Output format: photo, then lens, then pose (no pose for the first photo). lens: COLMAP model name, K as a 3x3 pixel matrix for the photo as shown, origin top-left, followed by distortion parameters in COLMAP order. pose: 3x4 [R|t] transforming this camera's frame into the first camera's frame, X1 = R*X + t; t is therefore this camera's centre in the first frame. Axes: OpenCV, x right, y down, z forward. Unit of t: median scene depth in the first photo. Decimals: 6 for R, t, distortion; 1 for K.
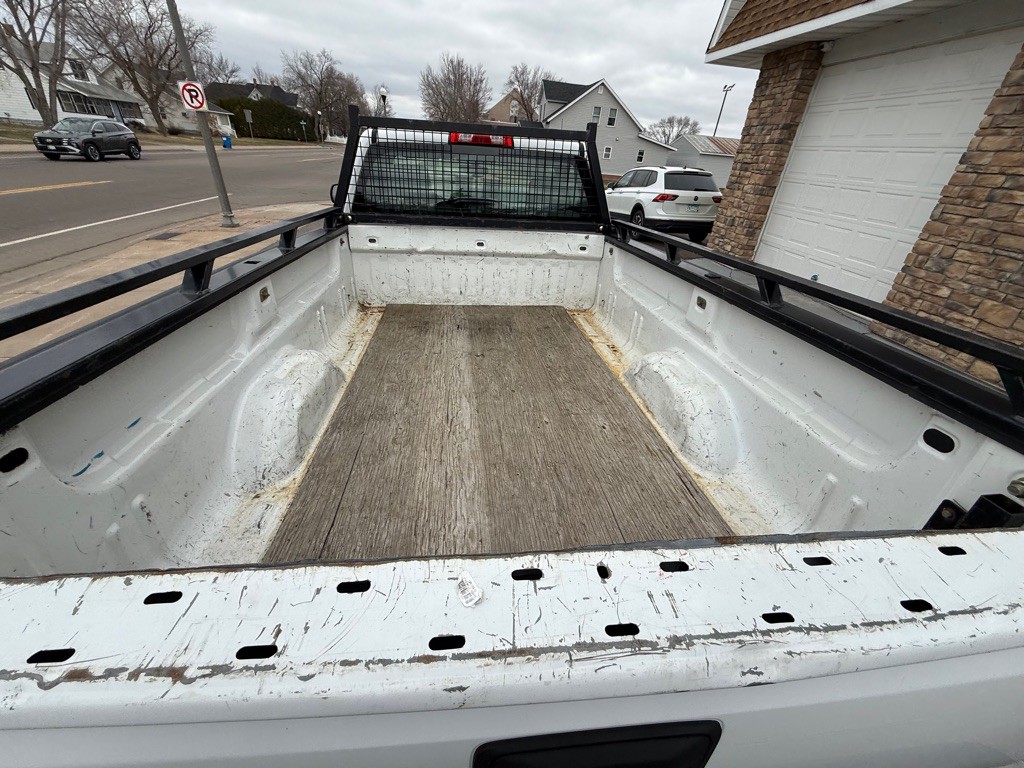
lens RADIAL K [[409.7, 0, 507.5], [0, 409.7, 383.8], [0, 0, 1]] dist [0.001808, -0.000166]
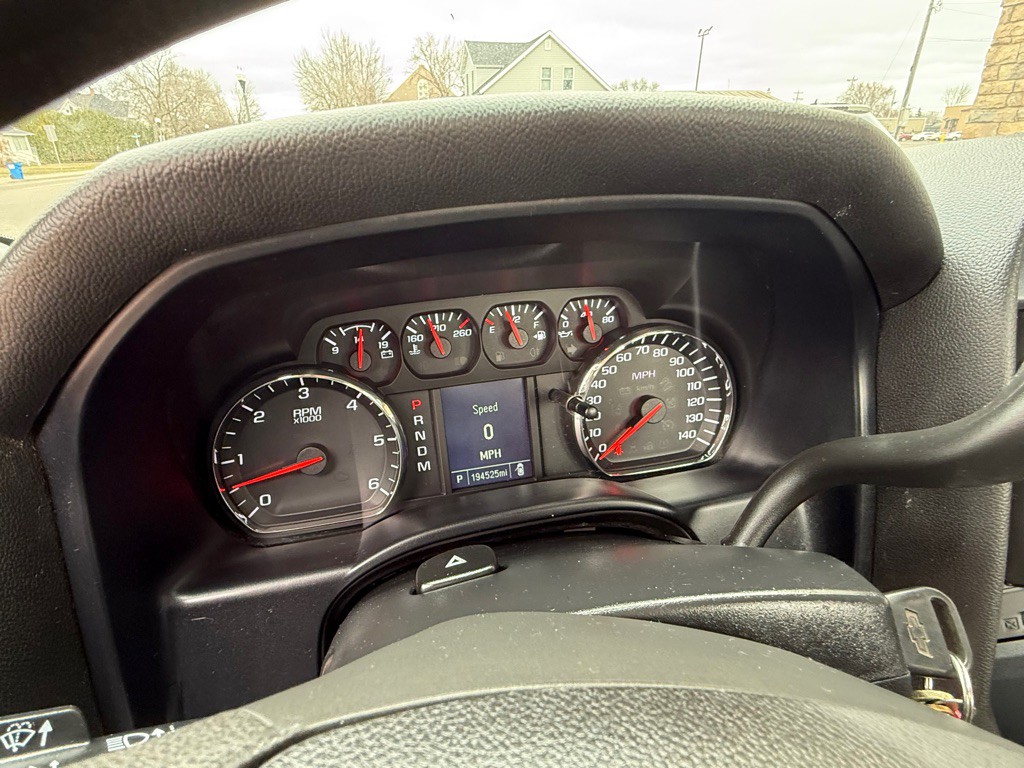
lens RADIAL K [[552.5, 0, 486.4], [0, 552.5, 382.8], [0, 0, 1]] dist [0.004685, -0.002850]
pose [[0.988769, -0.134761, 0.064610, -0.082339], [0.140834, 0.984857, -0.101105, -0.166848], [-0.050007, 0.109069, 0.992776, 0.365152]]
